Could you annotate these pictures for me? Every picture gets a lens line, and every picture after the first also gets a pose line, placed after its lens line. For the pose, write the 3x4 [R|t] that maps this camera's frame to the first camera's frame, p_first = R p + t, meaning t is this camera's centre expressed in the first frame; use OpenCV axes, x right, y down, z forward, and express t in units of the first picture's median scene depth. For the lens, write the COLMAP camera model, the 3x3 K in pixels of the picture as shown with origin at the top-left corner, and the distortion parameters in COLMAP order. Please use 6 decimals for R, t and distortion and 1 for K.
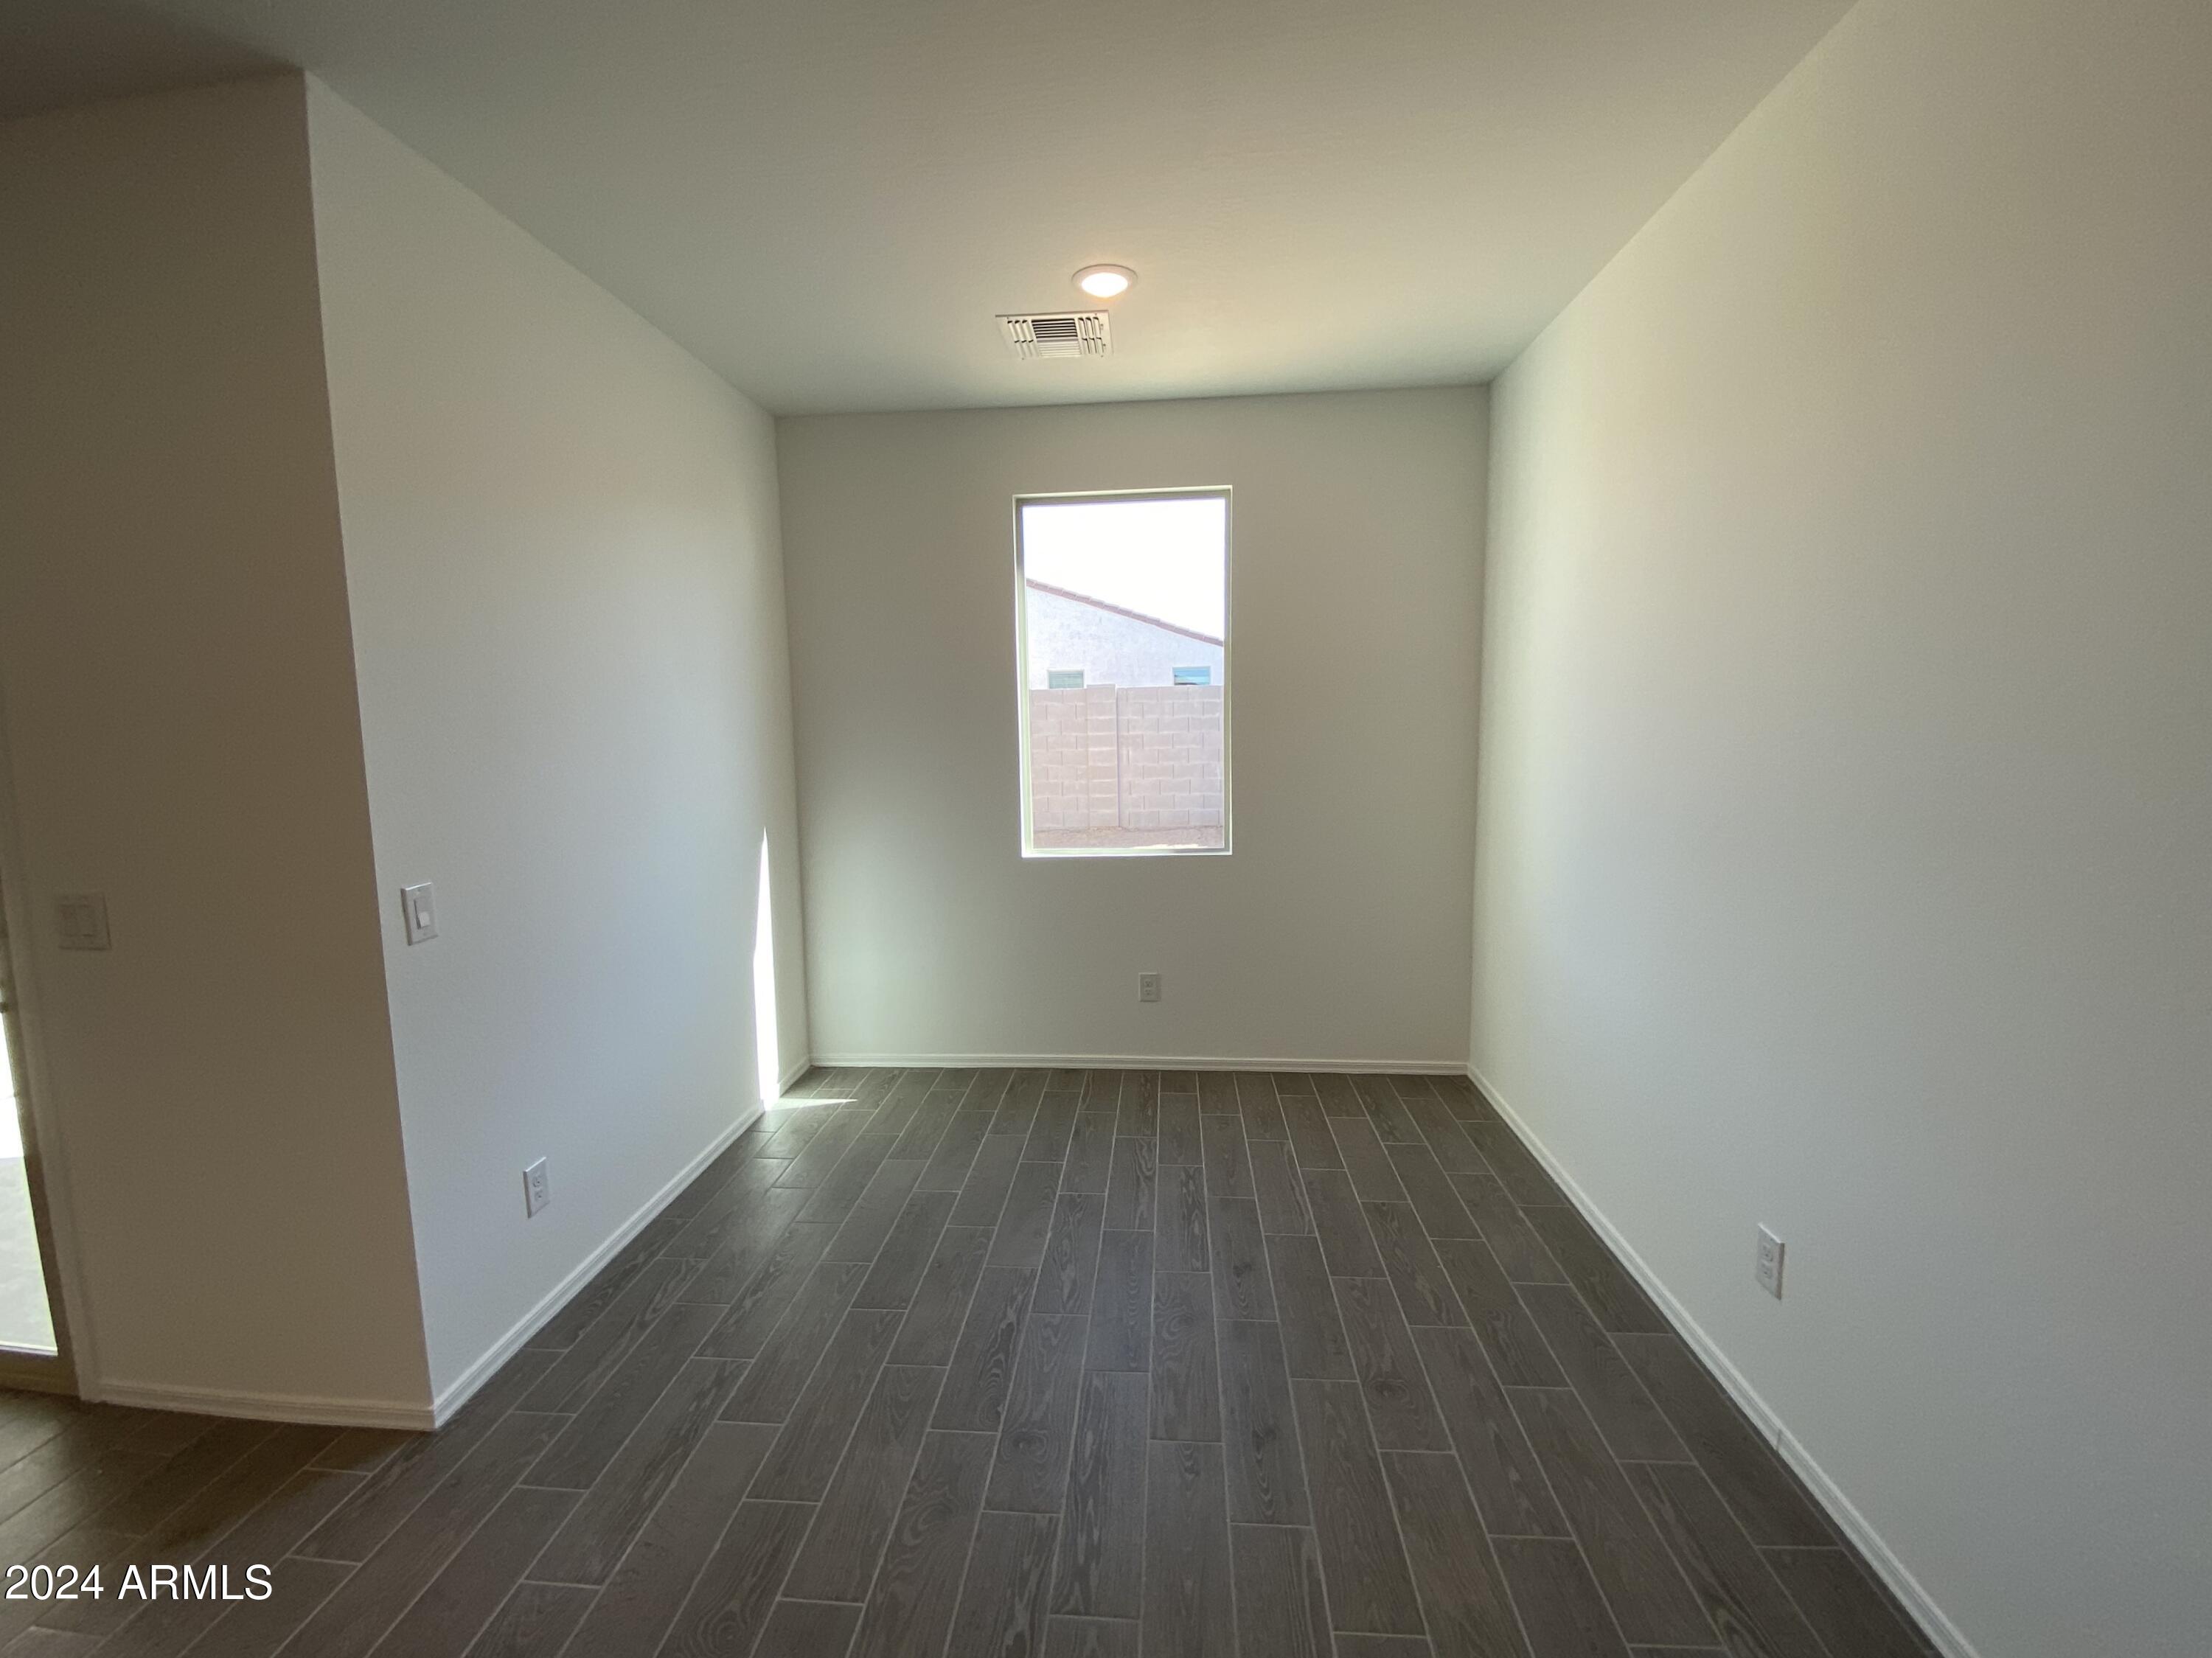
lens RADIAL K [[903.4, 0, 1106.0], [0, 903.4, 829.0], [0, 0, 1]] dist [-0.001051, -0.000225]
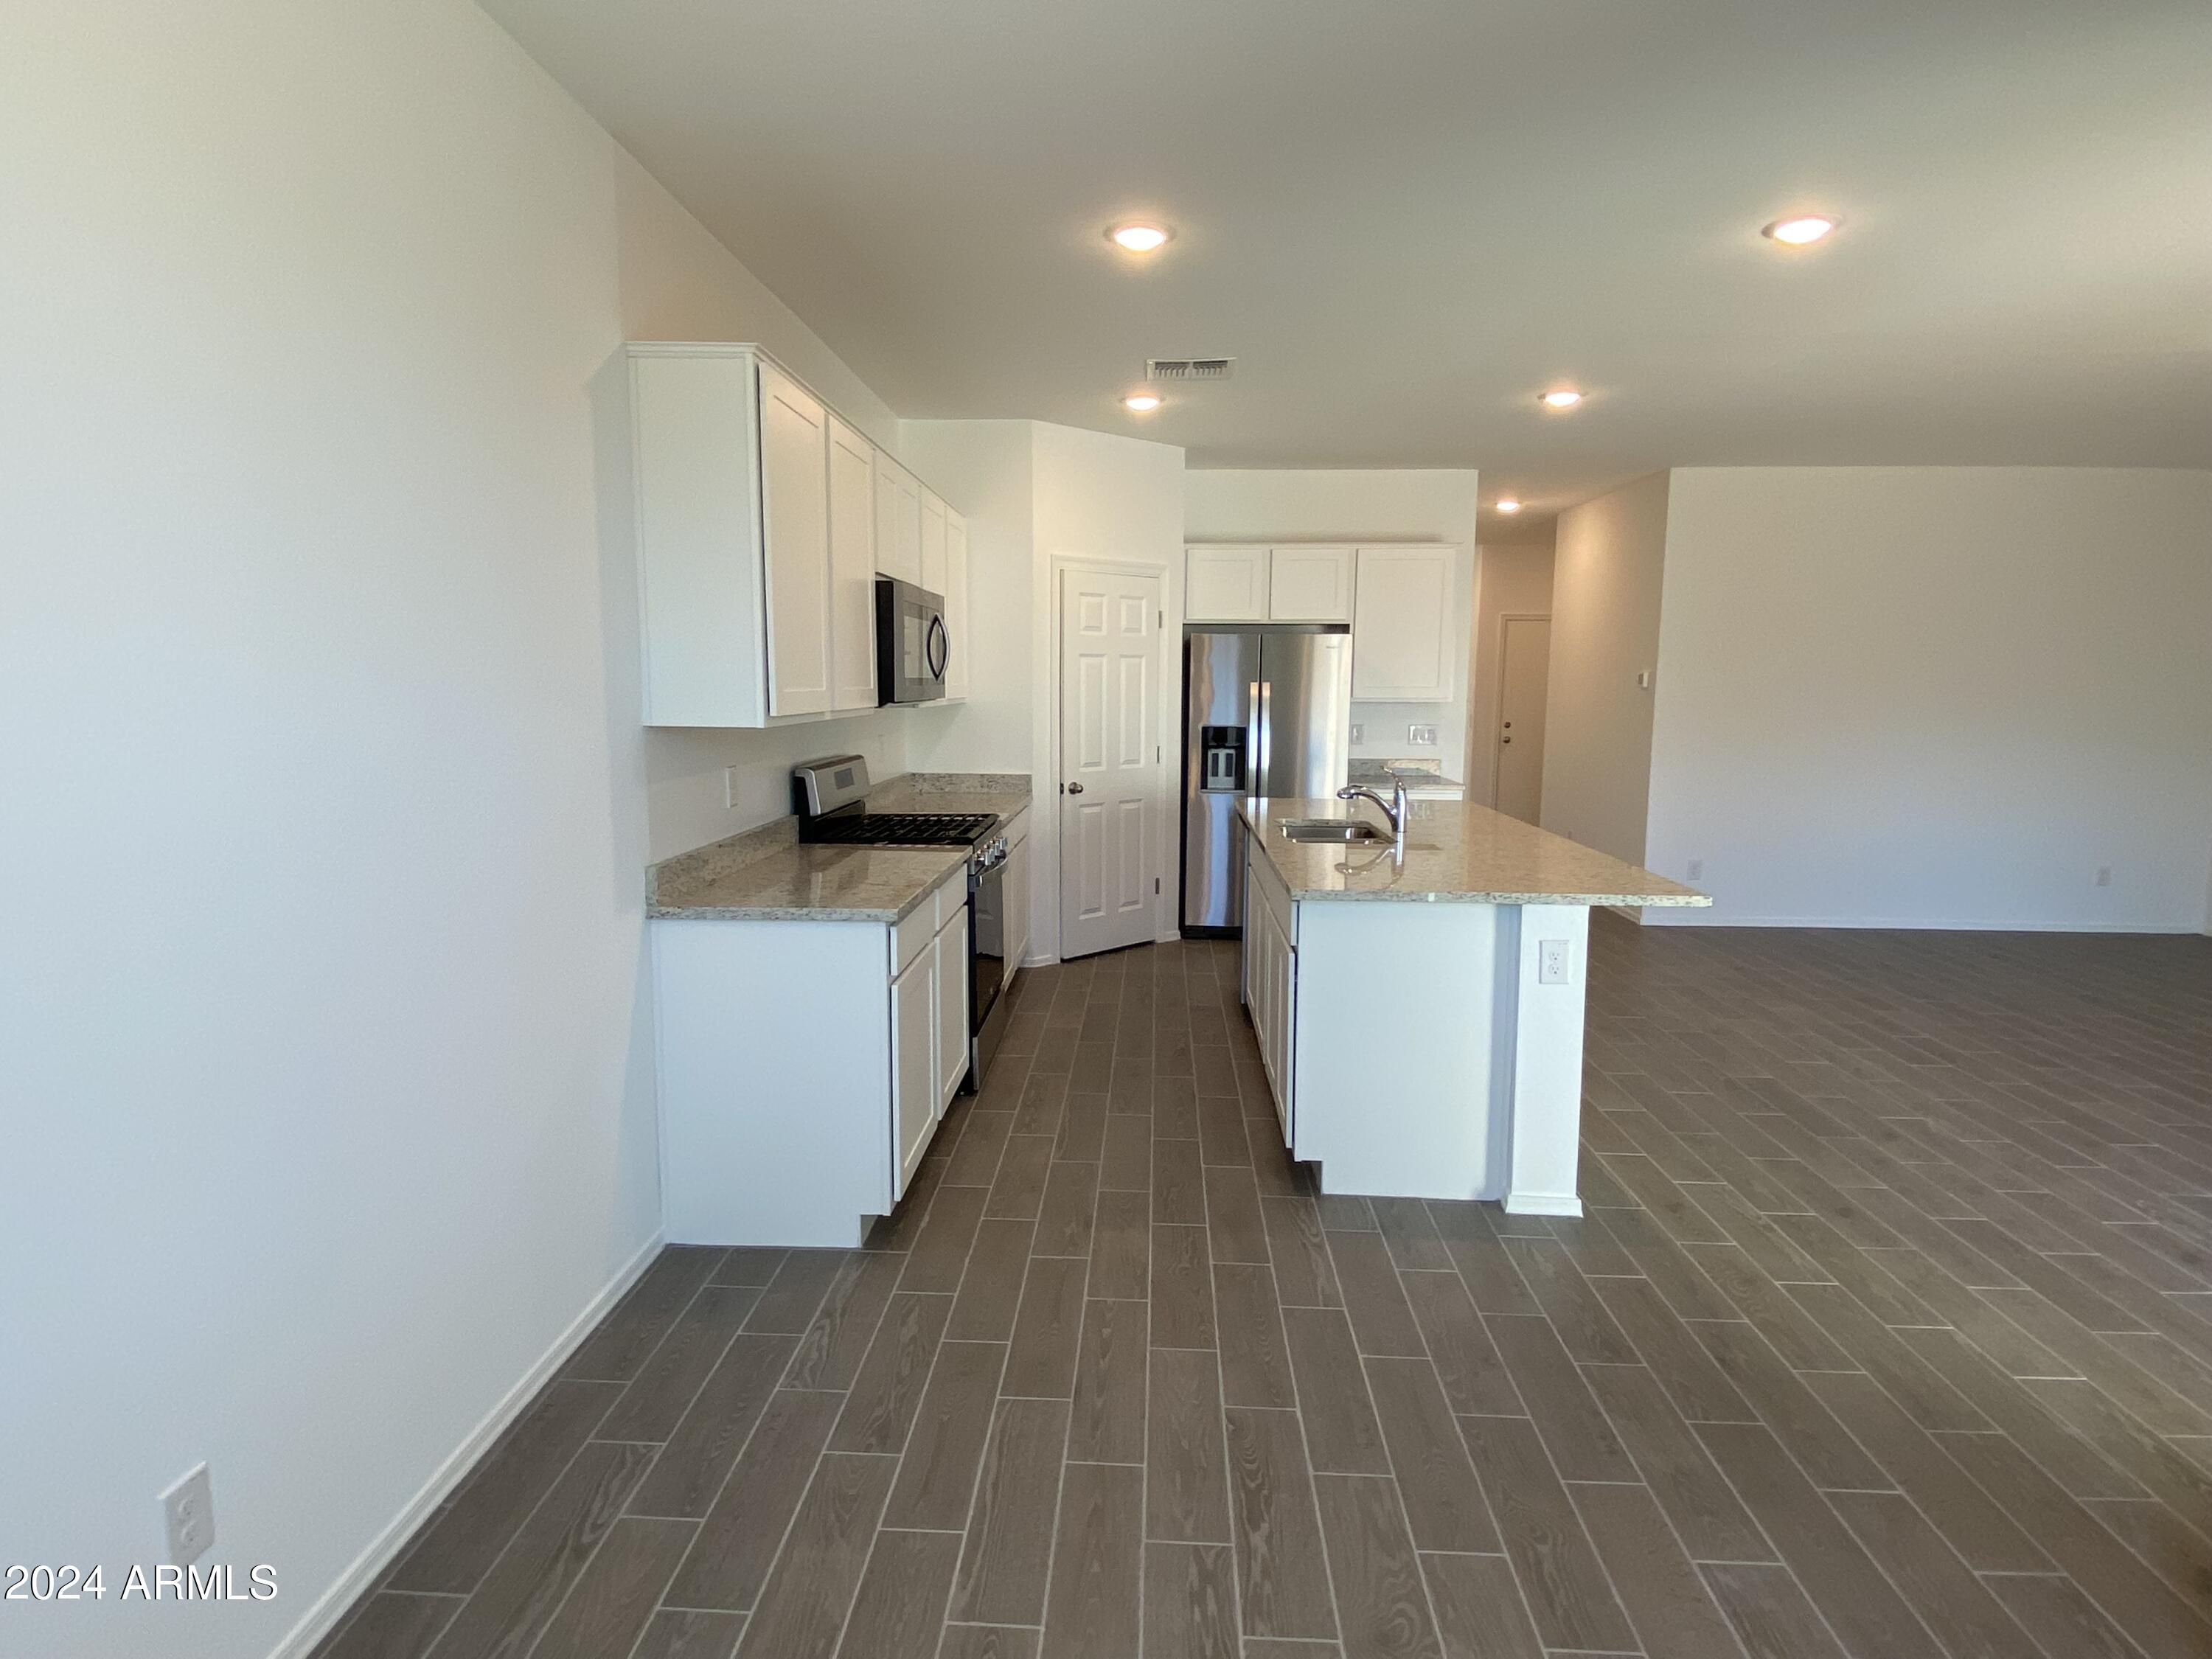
lens RADIAL K [[1197.0, 0, 1106.0], [0, 1197.0, 829.5], [0, 0, 1]] dist [-0.002099, -0.000550]
pose [[-0.999591, 0.009664, -0.026933, 0.103676], [0.002743, 0.969274, 0.245970, -0.245486], [0.028483, 0.245796, -0.968903, 1.989566]]
